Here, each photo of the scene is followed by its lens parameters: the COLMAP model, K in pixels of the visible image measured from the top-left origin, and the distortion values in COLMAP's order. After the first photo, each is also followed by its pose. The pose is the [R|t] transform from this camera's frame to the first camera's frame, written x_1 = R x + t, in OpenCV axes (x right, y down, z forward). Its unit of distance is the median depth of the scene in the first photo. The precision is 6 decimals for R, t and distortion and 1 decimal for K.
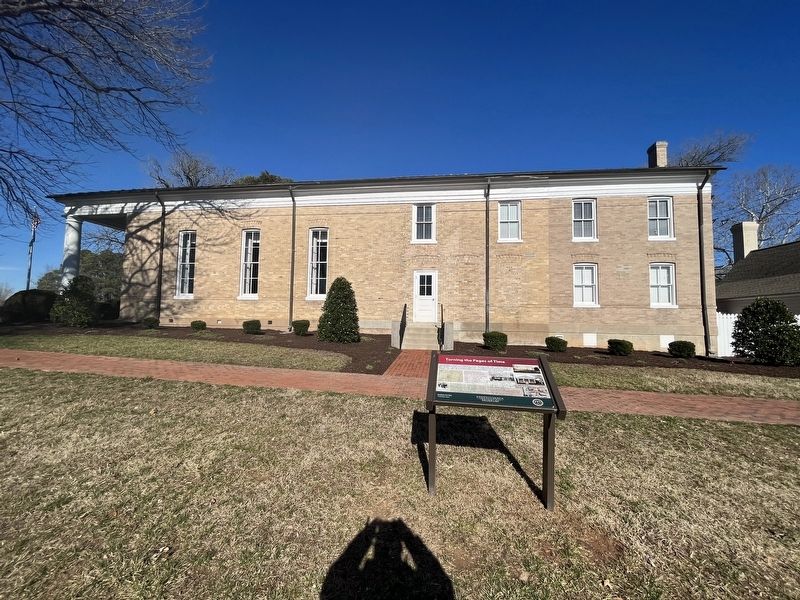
lens RADIAL K [[322.1, 0, 400.0], [0, 322.1, 300.0], [0, 0, 1]] dist [-0.000820, 0.000031]
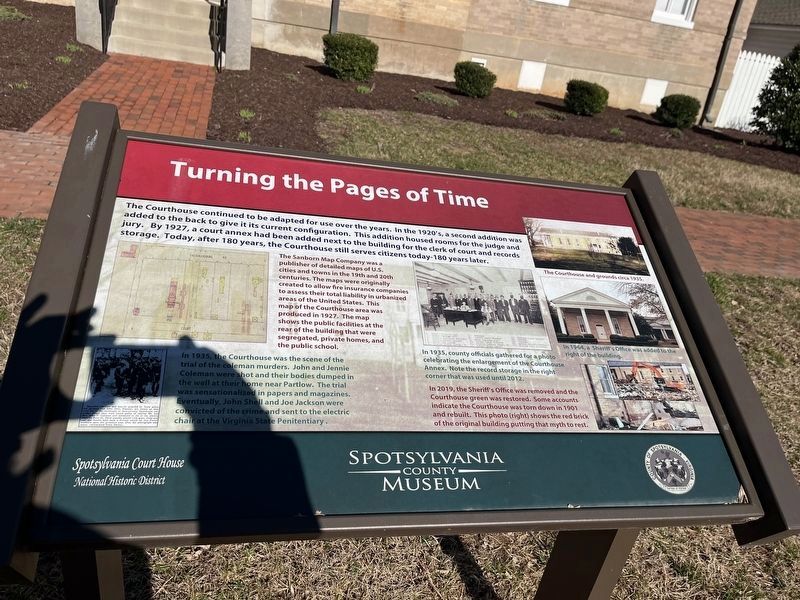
lens RADIAL K [[599.6, 0, 392.0], [0, 599.6, 300.3], [0, 0, 1]] dist [0.087470, -0.126524]
pose [[0.926990, -0.040116, 0.372935, 0.035721], [-0.151300, 0.869796, 0.469643, 0.021918], [-0.343218, -0.491779, 0.800222, 0.188163]]
